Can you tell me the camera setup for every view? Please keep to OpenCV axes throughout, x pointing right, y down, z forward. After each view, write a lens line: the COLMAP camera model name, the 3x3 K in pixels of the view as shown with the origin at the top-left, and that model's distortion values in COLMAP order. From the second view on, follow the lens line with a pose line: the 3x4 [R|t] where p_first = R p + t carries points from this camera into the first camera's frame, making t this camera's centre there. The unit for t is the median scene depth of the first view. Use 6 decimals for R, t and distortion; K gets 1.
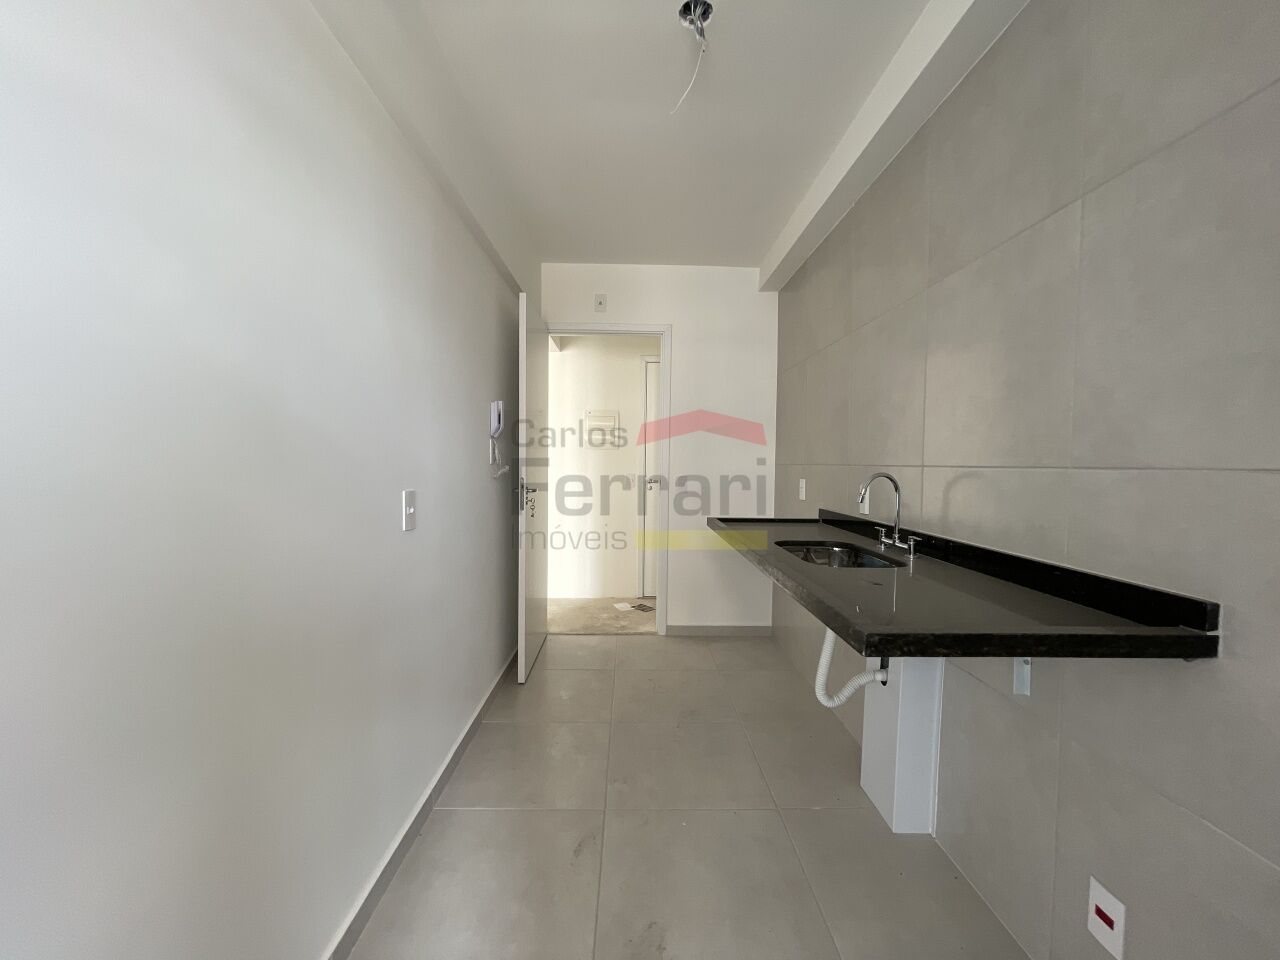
lens RADIAL K [[512.5, 0, 641.5], [0, 512.5, 481.2], [0, 0, 1]] dist [-0.010596, 0.002460]
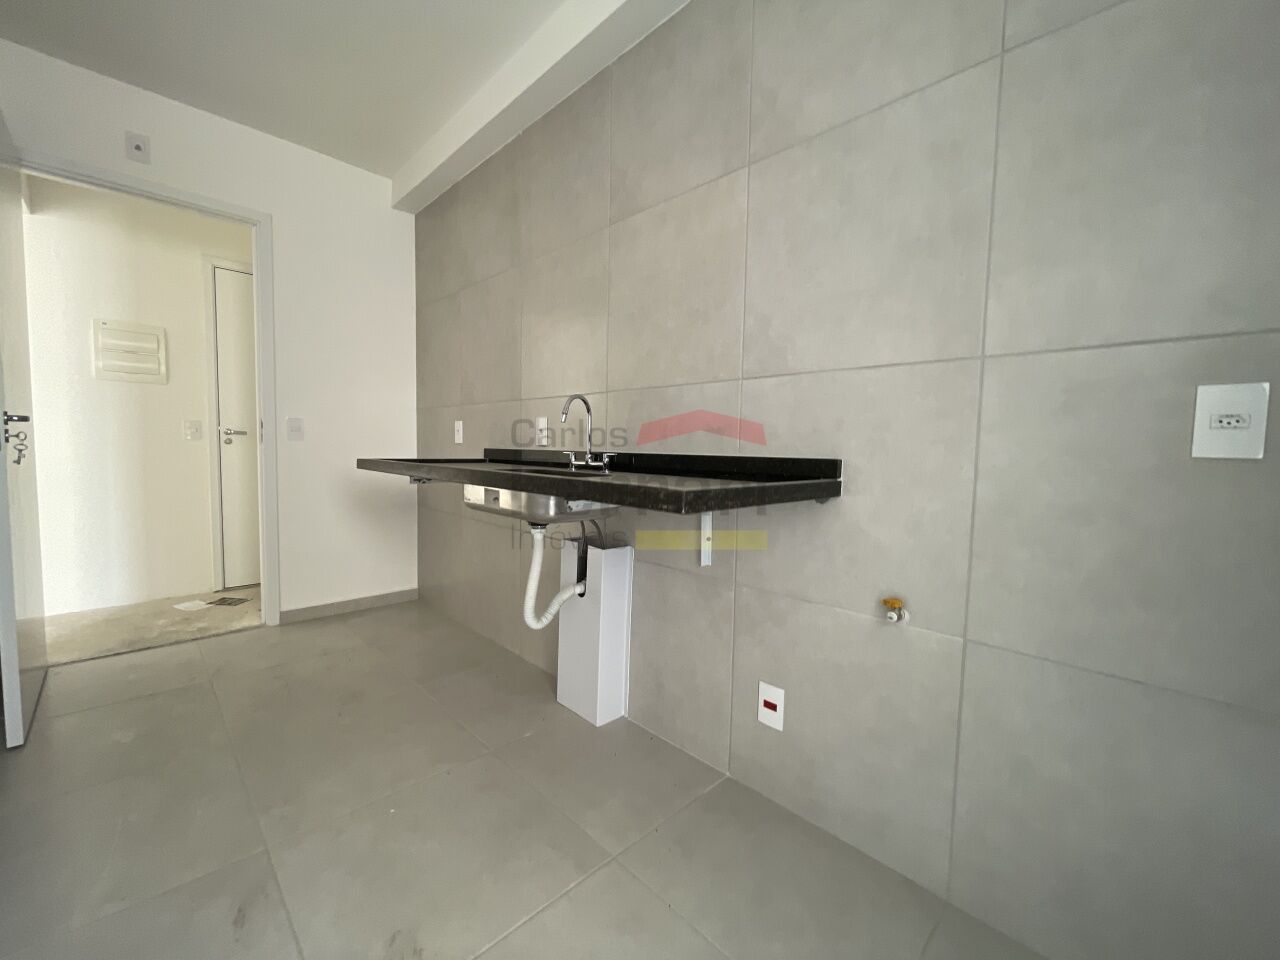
lens RADIAL K [[512.5, 0, 641.5], [0, 512.5, 481.2], [0, 0, 1]] dist [-0.010596, 0.002460]
pose [[0.725710, -0.041120, 0.686770, -0.105017], [0.009778, 0.998728, 0.049466, 0.072770], [-0.687931, -0.029183, 0.725189, 0.101426]]
